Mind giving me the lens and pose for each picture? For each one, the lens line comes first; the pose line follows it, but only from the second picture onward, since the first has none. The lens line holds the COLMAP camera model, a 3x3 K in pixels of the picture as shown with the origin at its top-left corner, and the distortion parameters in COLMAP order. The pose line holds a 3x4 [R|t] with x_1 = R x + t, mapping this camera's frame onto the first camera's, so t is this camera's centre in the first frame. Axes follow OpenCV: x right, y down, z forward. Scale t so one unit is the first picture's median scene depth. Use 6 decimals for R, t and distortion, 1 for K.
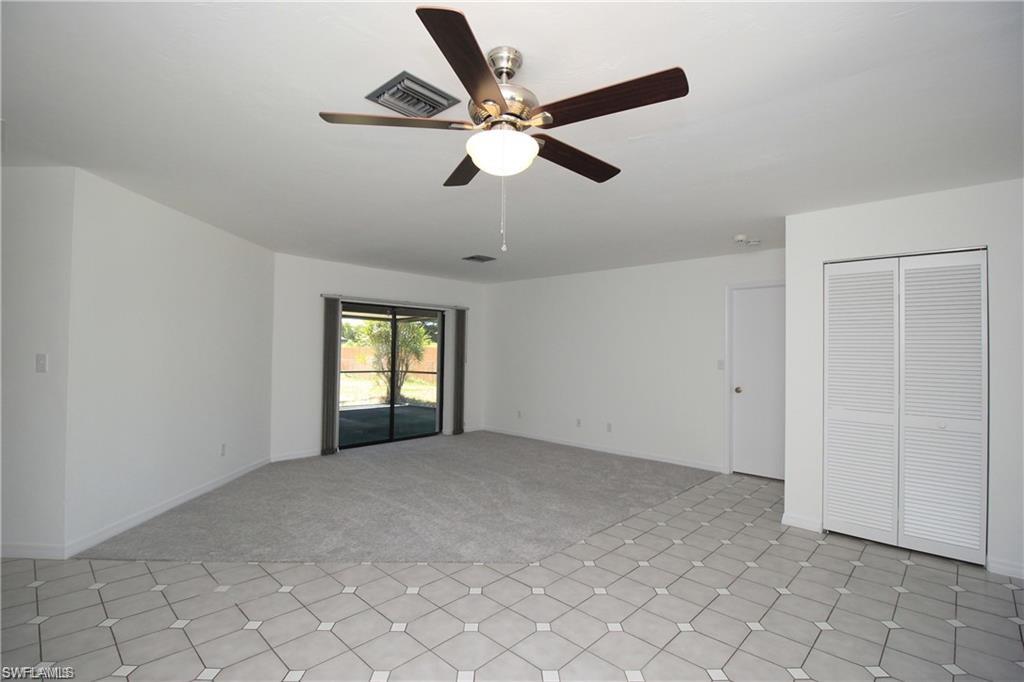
lens RADIAL K [[480.2, 0, 516.4], [0, 480.2, 339.4], [0, 0, 1]] dist [0.000601, -0.013189]
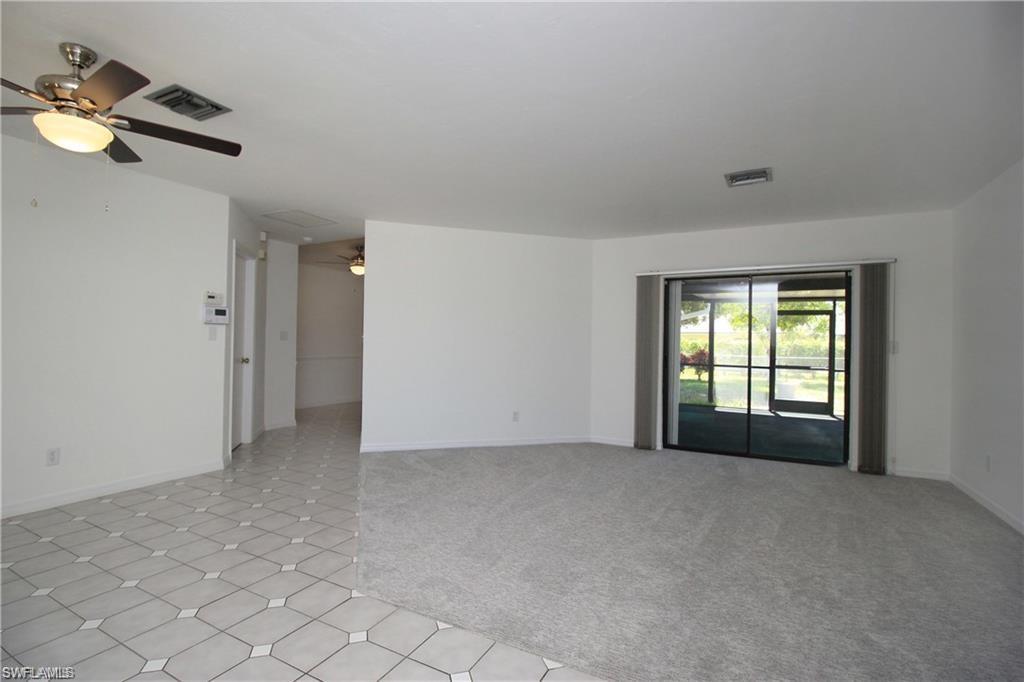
lens RADIAL K [[480.2, 0, 516.4], [0, 480.2, 339.4], [0, 0, 1]] dist [0.000601, -0.013189]
pose [[0.271010, -0.017564, -0.962416, 0.416249], [0.007790, 0.999841, -0.016054, 0.046665], [0.962545, -0.003146, 0.271104, 0.526820]]
